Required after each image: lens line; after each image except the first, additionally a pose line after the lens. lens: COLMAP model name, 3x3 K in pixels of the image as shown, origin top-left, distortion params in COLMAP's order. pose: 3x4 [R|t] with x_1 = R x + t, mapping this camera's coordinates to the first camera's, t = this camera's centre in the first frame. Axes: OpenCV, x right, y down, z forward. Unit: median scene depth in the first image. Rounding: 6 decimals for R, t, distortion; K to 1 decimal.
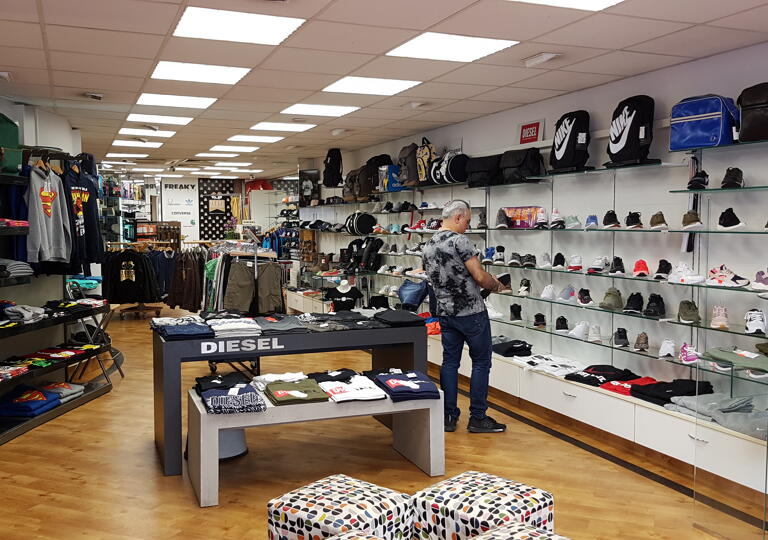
lens RADIAL K [[765.0, 0, 383.5], [0, 765.0, 270.7], [0, 0, 1]] dist [0.082528, 0.000000]
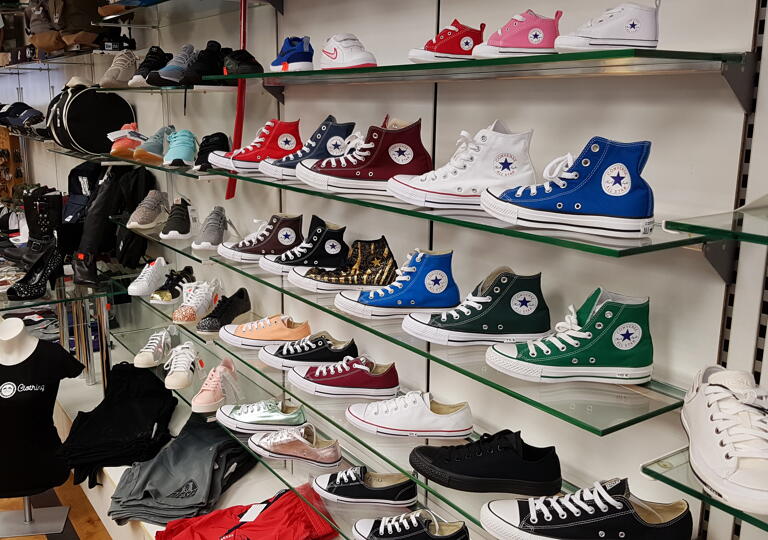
lens RADIAL K [[765.0, 0, 384.6], [0, 765.0, 270.2], [0, 0, 1]] dist [0.082528, 0.000000]
pose [[0.977740, -0.032484, 0.207292, 0.028331], [0.001150, 0.988757, 0.149524, -0.052426], [-0.209819, -0.145957, 0.966785, 0.708538]]
